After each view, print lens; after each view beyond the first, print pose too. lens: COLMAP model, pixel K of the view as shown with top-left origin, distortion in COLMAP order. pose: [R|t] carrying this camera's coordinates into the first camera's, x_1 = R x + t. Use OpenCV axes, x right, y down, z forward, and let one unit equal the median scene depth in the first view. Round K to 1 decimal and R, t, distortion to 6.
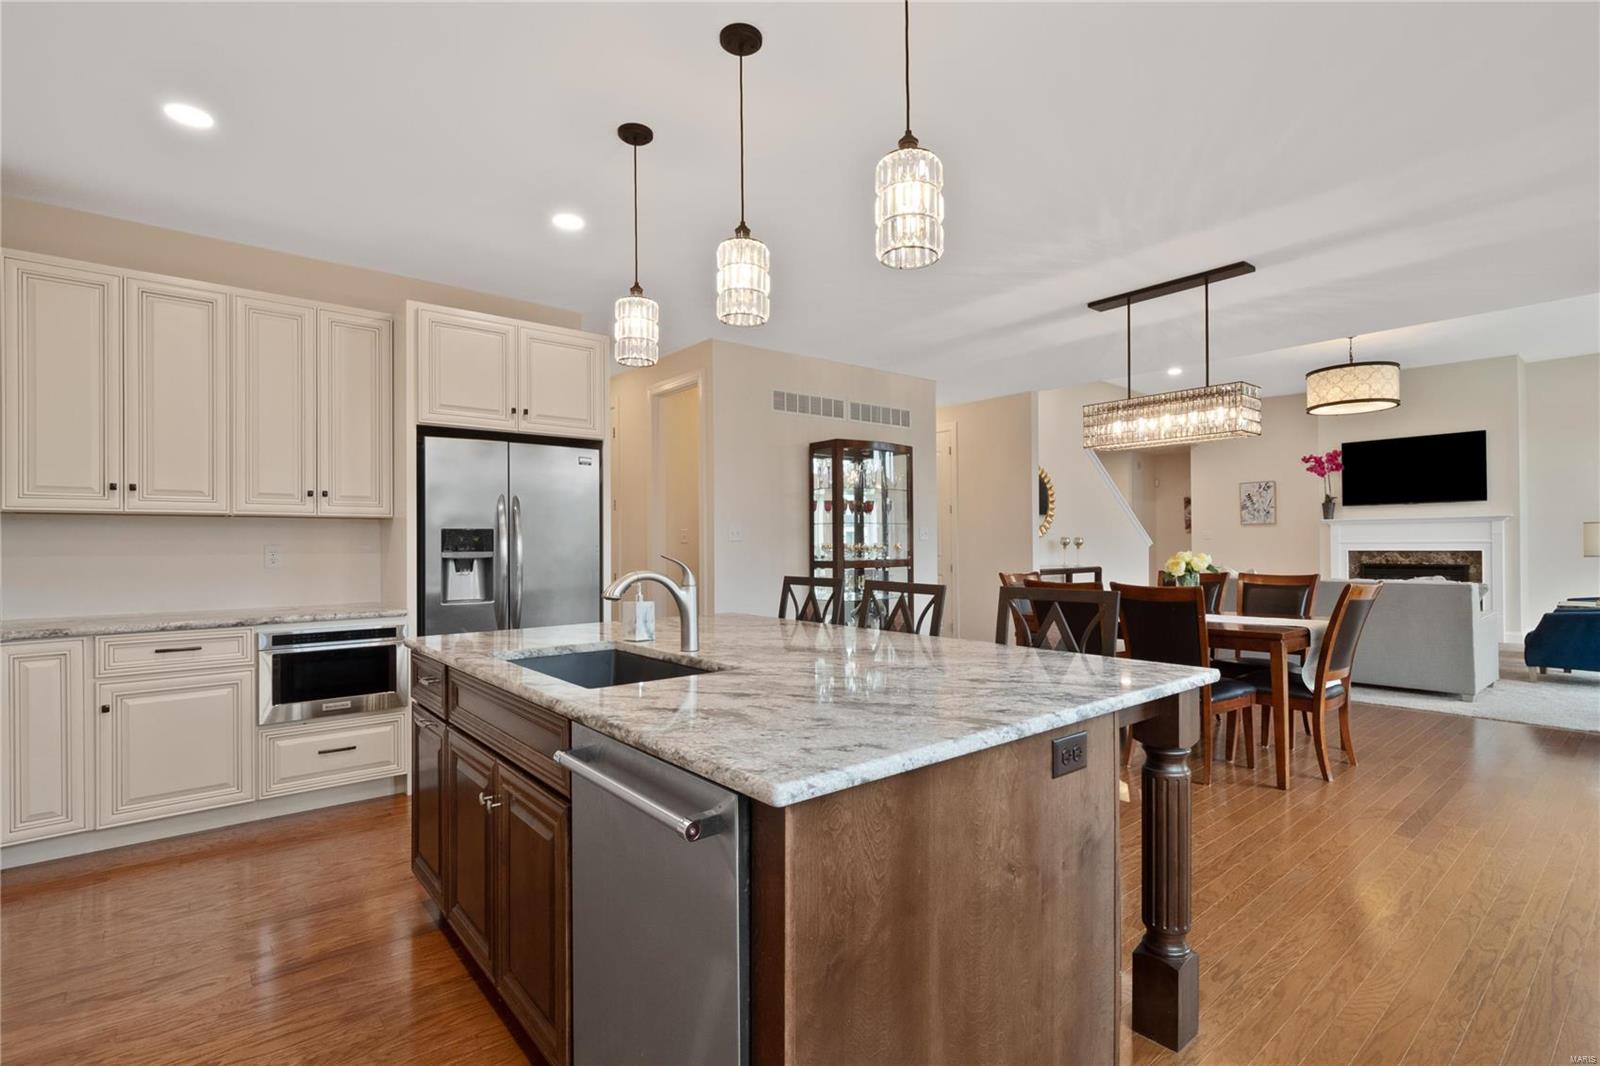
lens RADIAL K [[768.5, 0, 825.2], [0, 768.5, 538.1], [0, 0, 1]] dist [0.000182, -0.005565]
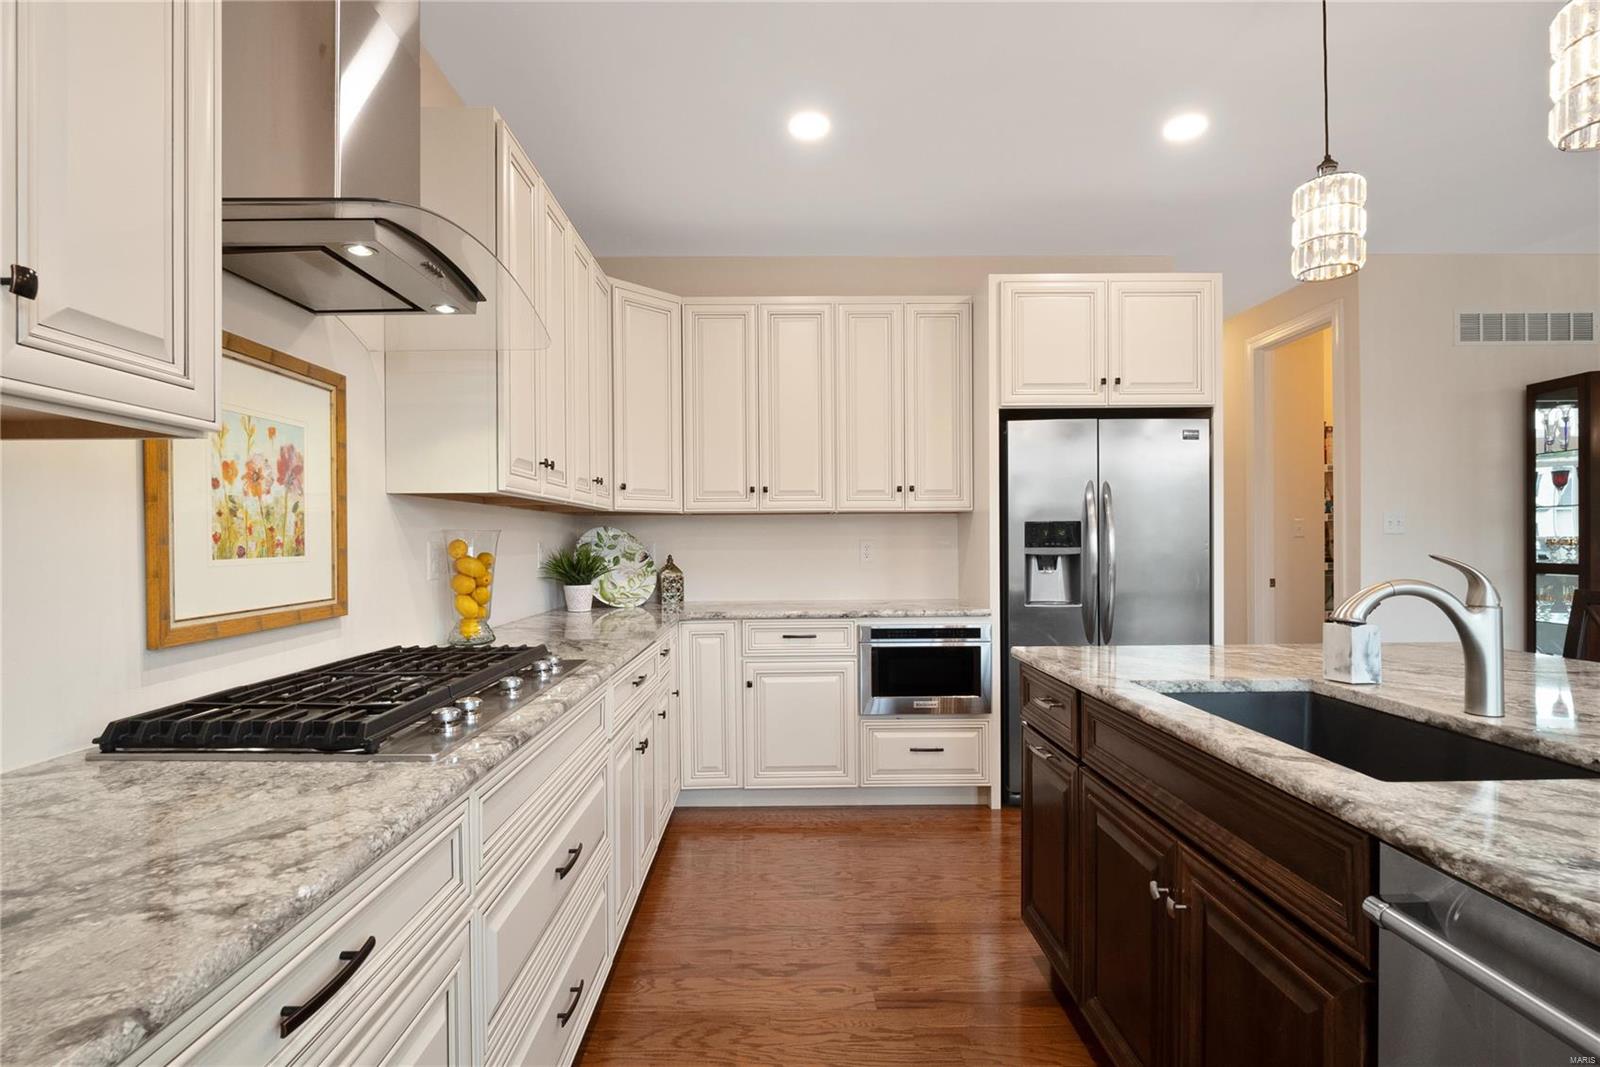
lens RADIAL K [[768.5, 0, 792.4], [0, 768.5, 534.0], [0, 0, 1]] dist [0.000182, -0.005565]
pose [[0.778958, -0.006983, -0.627038, -0.155977], [0.008126, 0.999966, -0.001042, 0.000780], [0.627024, -0.004283, 0.778988, 0.134513]]
